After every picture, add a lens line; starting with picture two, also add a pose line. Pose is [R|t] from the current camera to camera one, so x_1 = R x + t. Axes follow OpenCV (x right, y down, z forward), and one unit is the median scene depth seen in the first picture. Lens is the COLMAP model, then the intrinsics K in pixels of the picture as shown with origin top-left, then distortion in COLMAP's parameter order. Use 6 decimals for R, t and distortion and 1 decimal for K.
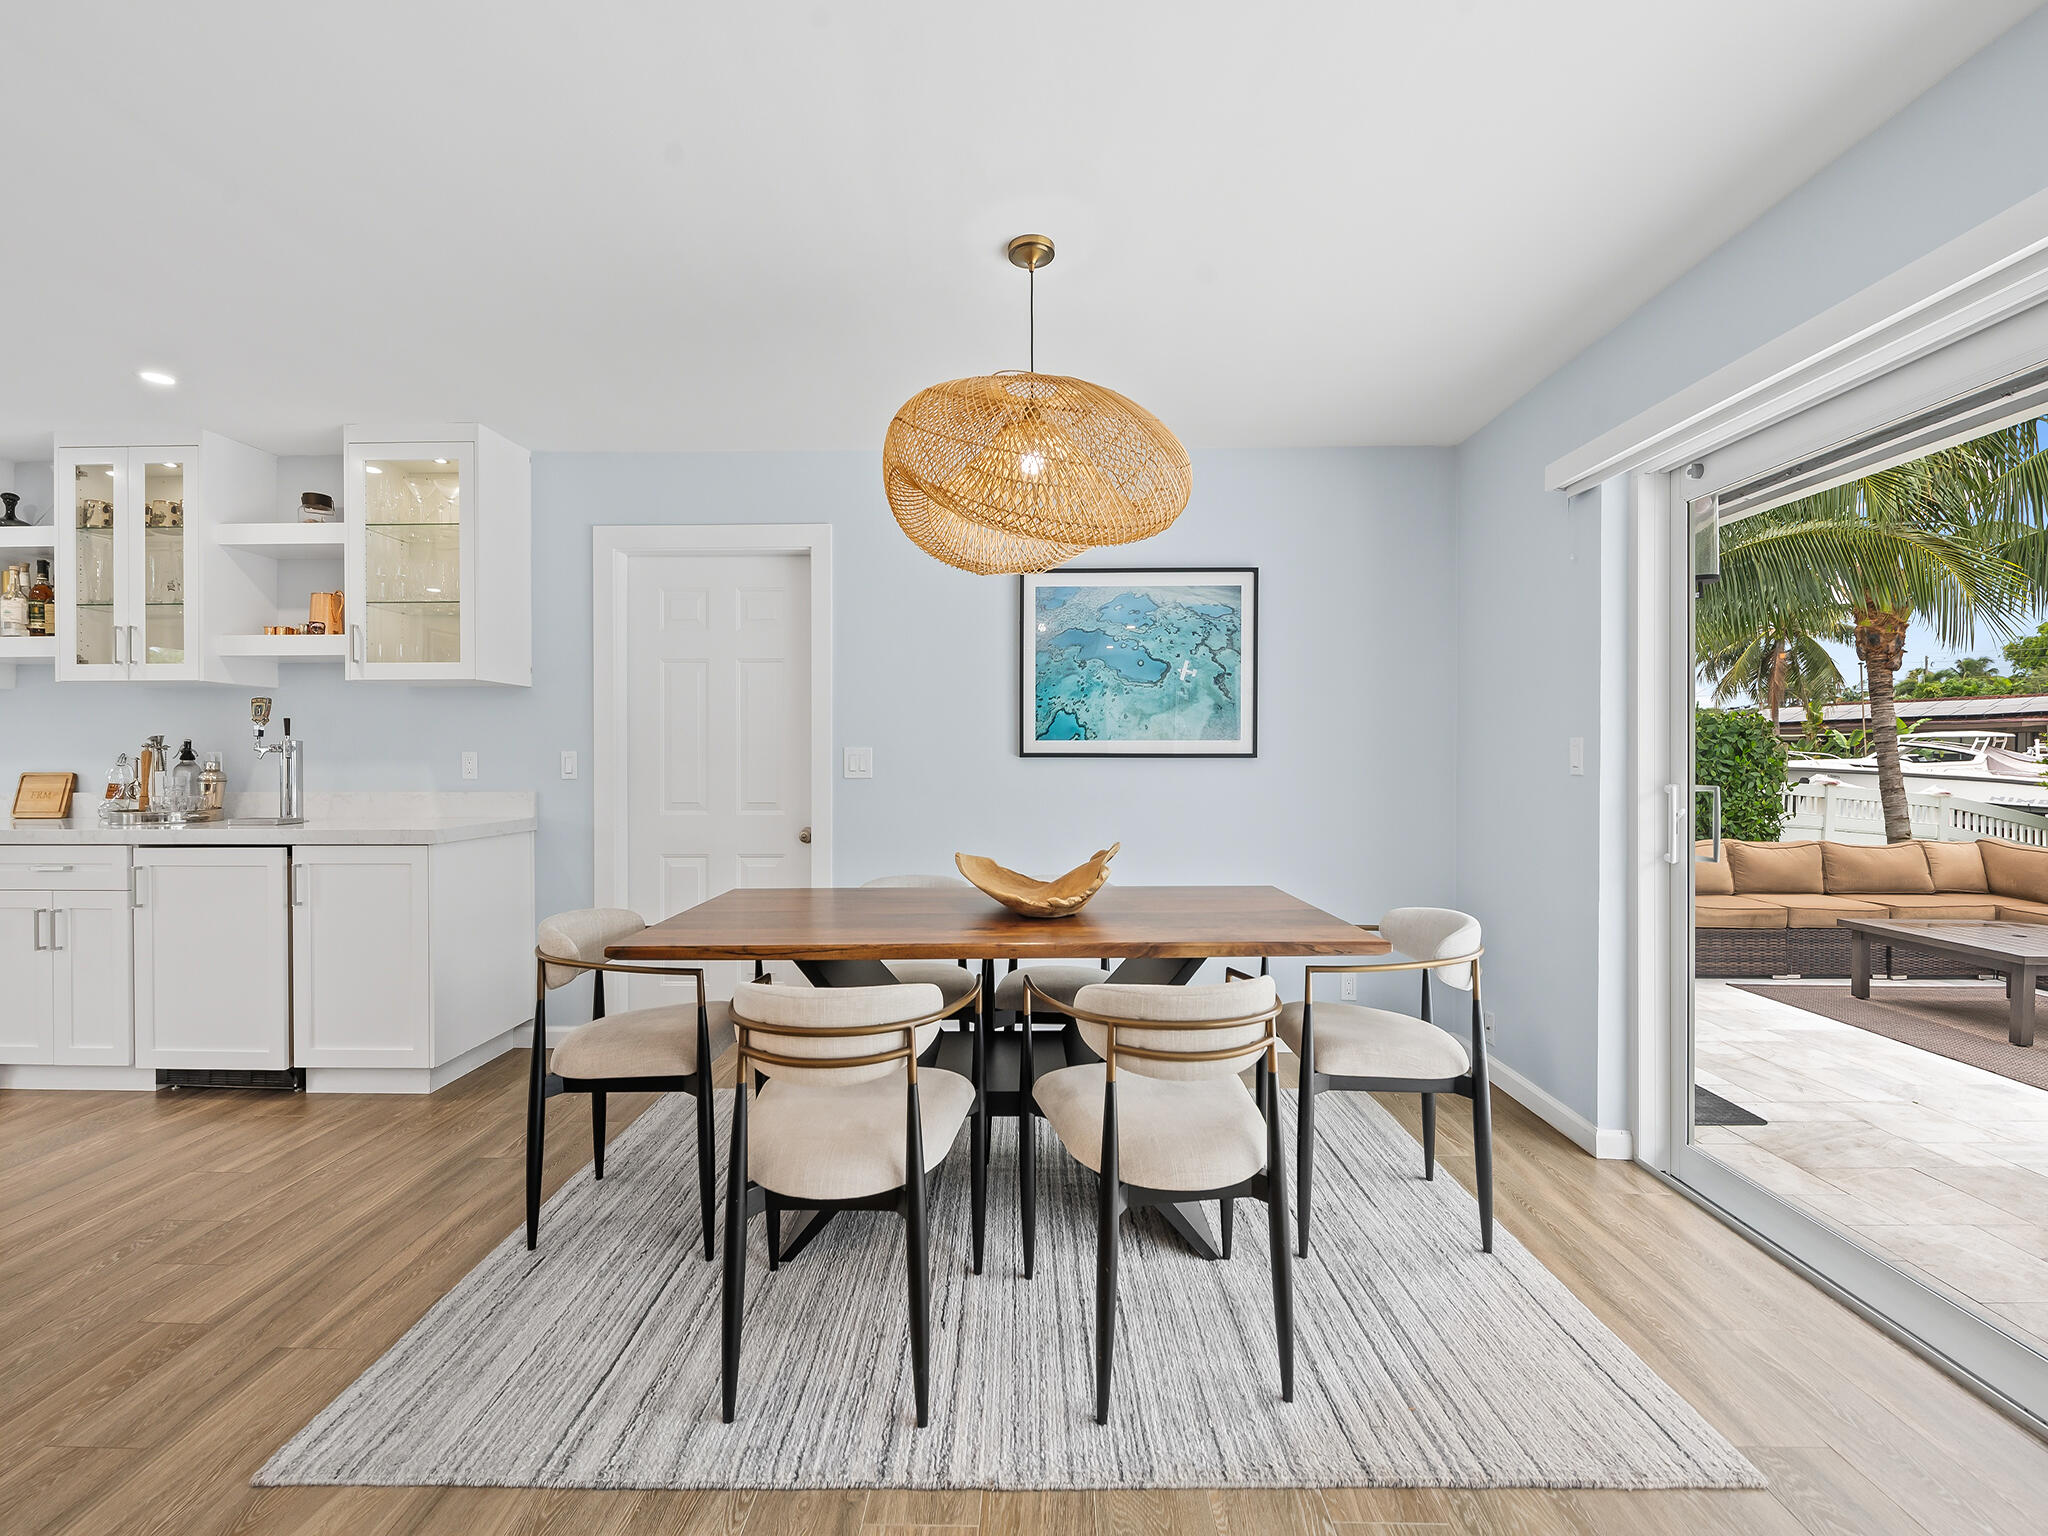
lens RADIAL K [[853.5, 0, 1019.0], [0, 853.5, 765.0], [0, 0, 1]] dist [0.006258, -0.004699]
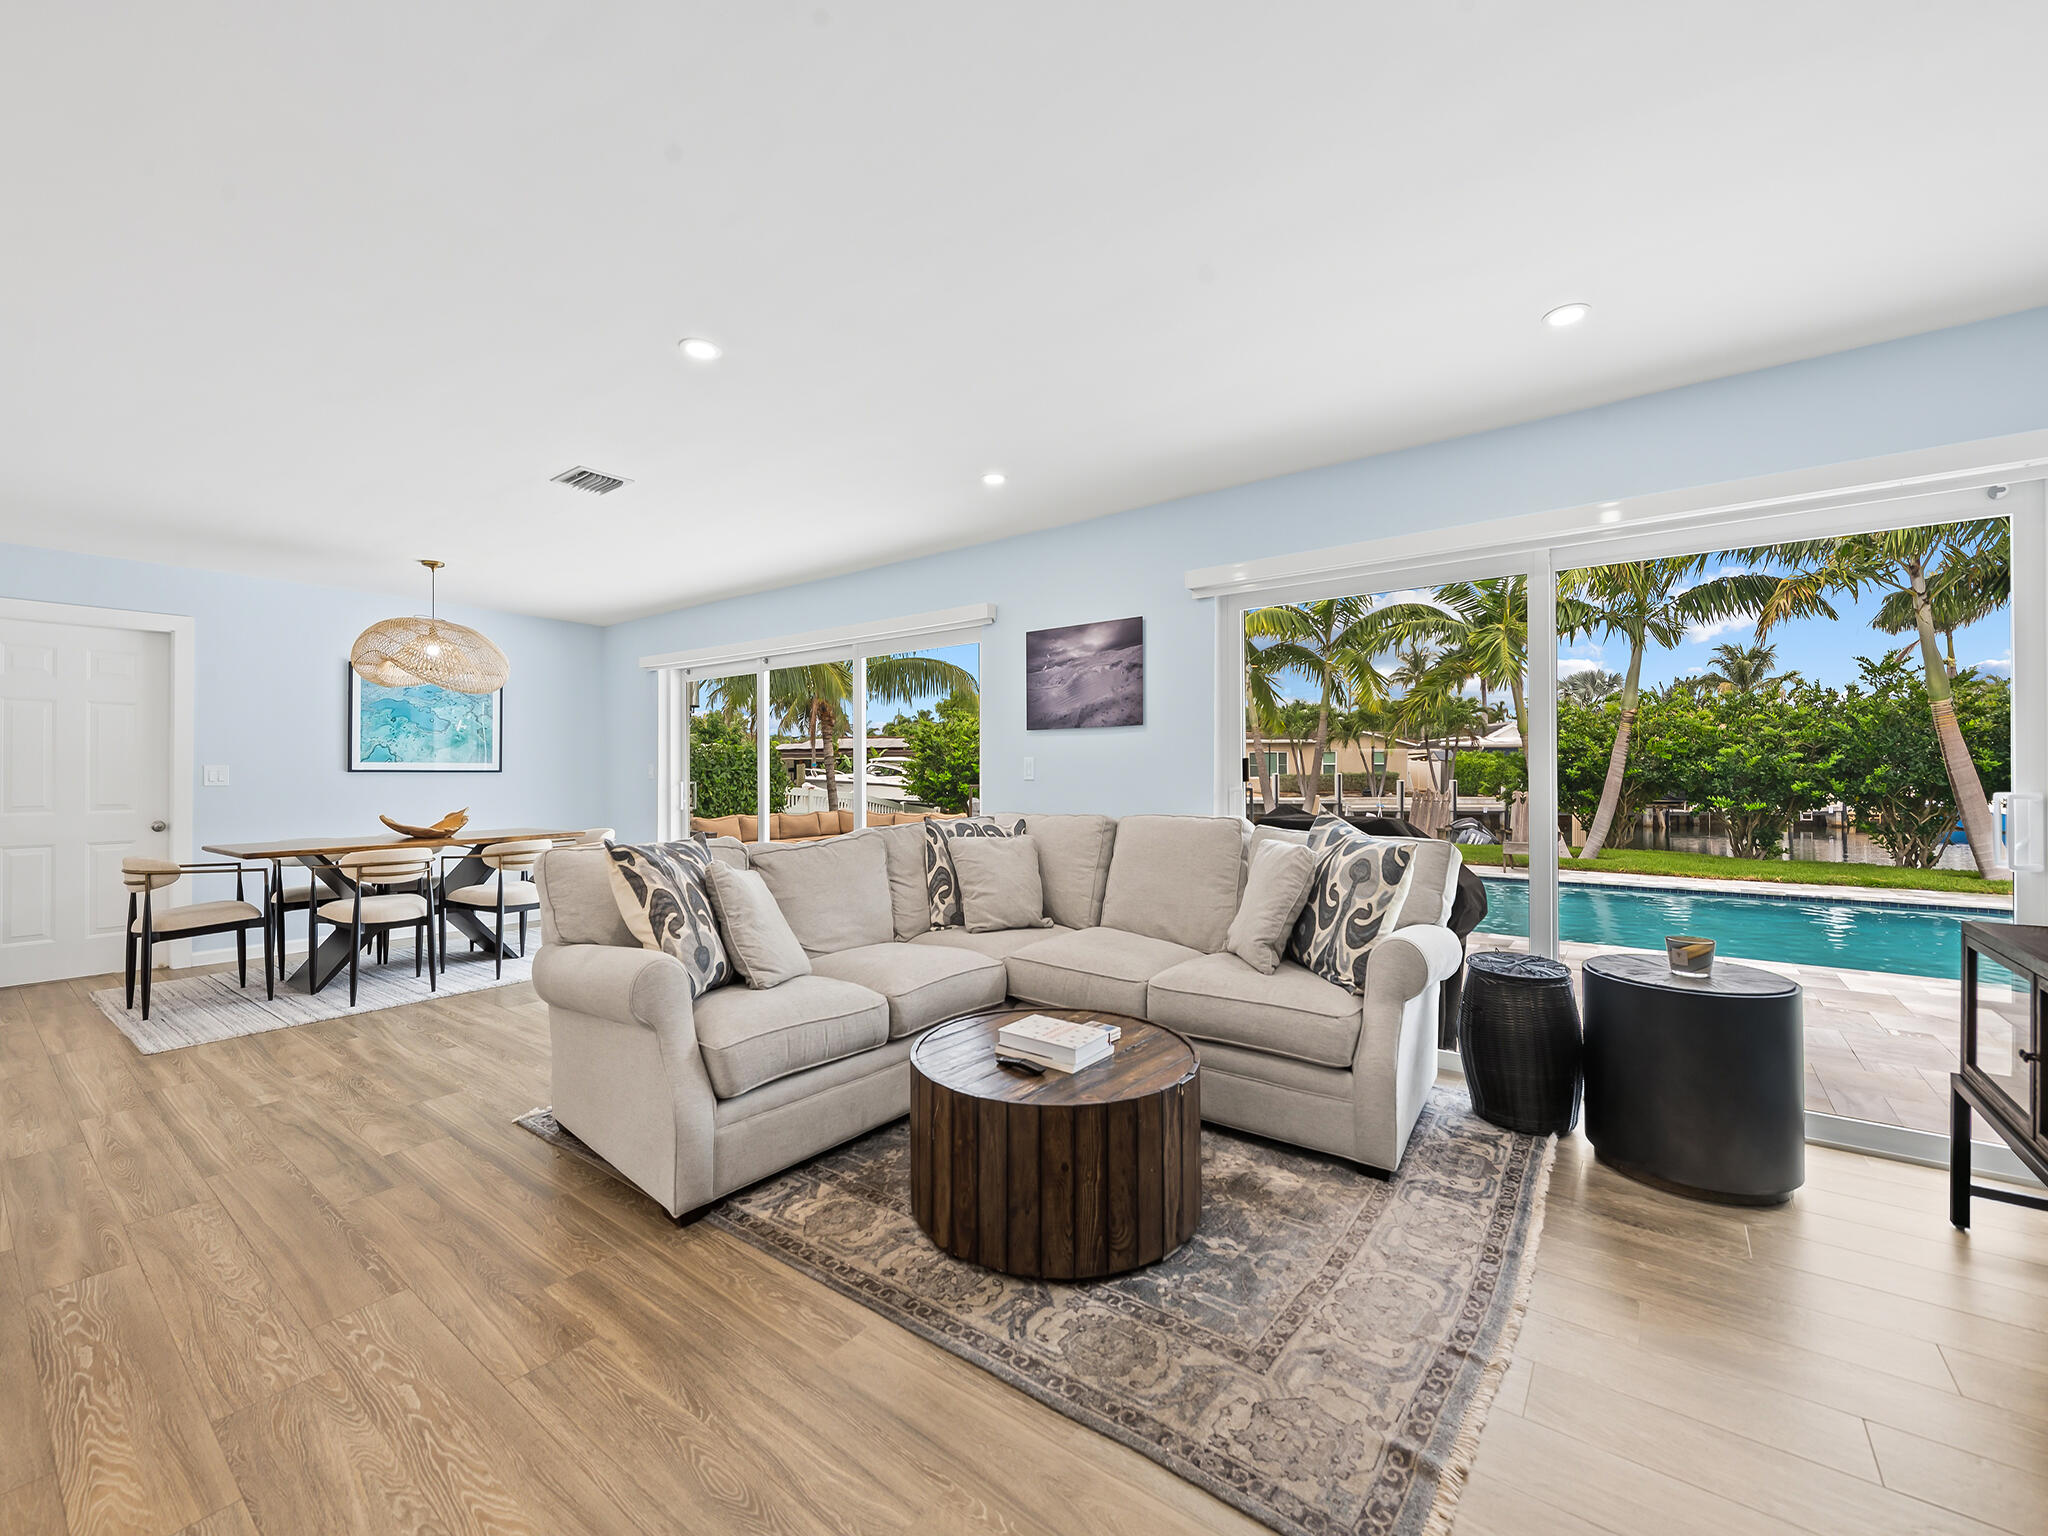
lens RADIAL K [[826.7, 0, 1018.2], [0, 826.7, 765.9], [0, 0, 1]] dist [0.004846, -0.004297]
pose [[0.585252, 0.005173, 0.810835, -0.578905], [0.009288, 0.999871, -0.013084, 0.012491], [-0.810798, 0.015189, 0.585129, -1.085163]]
